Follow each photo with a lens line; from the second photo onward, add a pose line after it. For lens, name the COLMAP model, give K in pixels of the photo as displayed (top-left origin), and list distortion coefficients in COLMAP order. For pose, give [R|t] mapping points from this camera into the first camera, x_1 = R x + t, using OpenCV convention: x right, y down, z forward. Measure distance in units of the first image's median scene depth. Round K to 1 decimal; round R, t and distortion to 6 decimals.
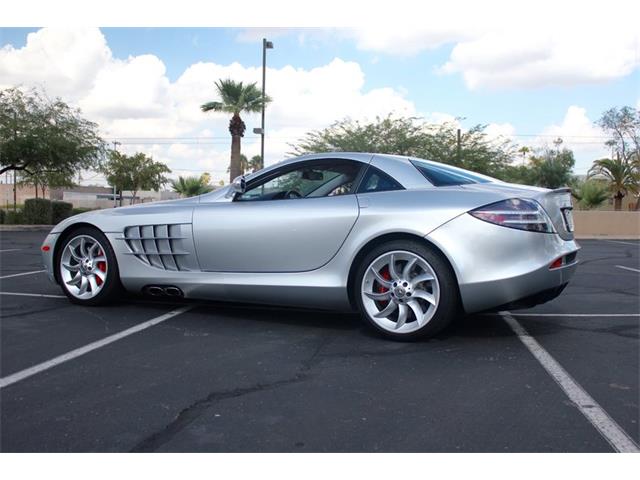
lens RADIAL K [[698.8, 0, 323.1], [0, 698.8, 239.1], [0, 0, 1]] dist [-0.075658, 0.000000]
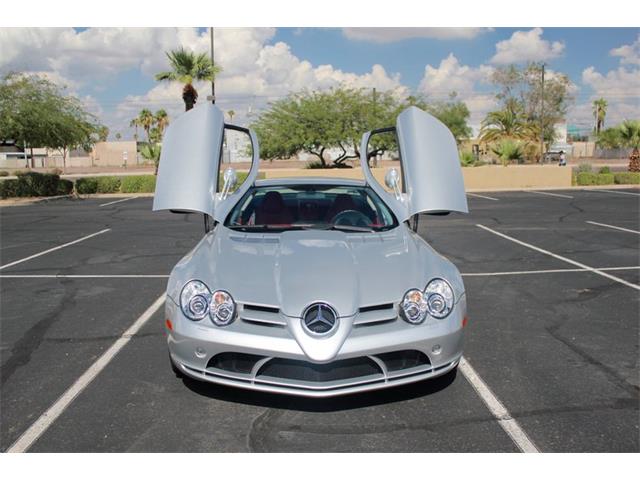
lens RADIAL K [[684.2, 0, 321.0], [0, 684.2, 226.2], [0, 0, 1]] dist [-0.082488, 0.000000]
pose [[0.983268, -0.049643, 0.175269, -0.137479], [0.038067, 0.996904, 0.068804, -0.026066], [-0.178142, -0.060981, 0.982113, -0.098884]]
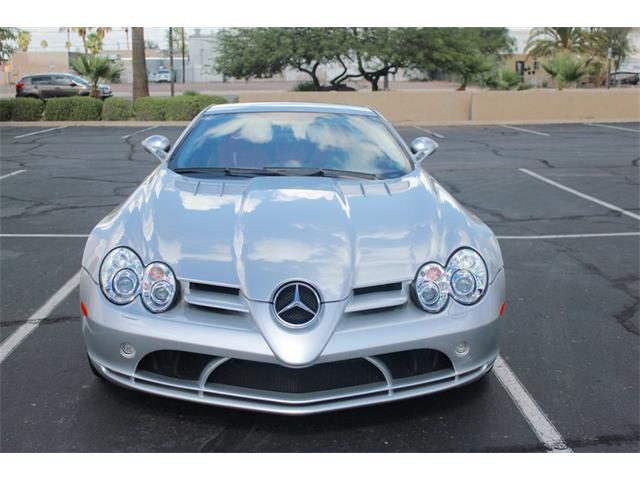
lens RADIAL K [[890.5, 0, 318.0], [0, 890.5, 235.8], [0, 0, 1]] dist [-0.026884, 0.000000]
pose [[0.983098, -0.053595, 0.175063, -0.132222], [0.028038, 0.988987, 0.145323, -0.025809], [-0.180923, -0.137958, 0.973773, -0.084329]]
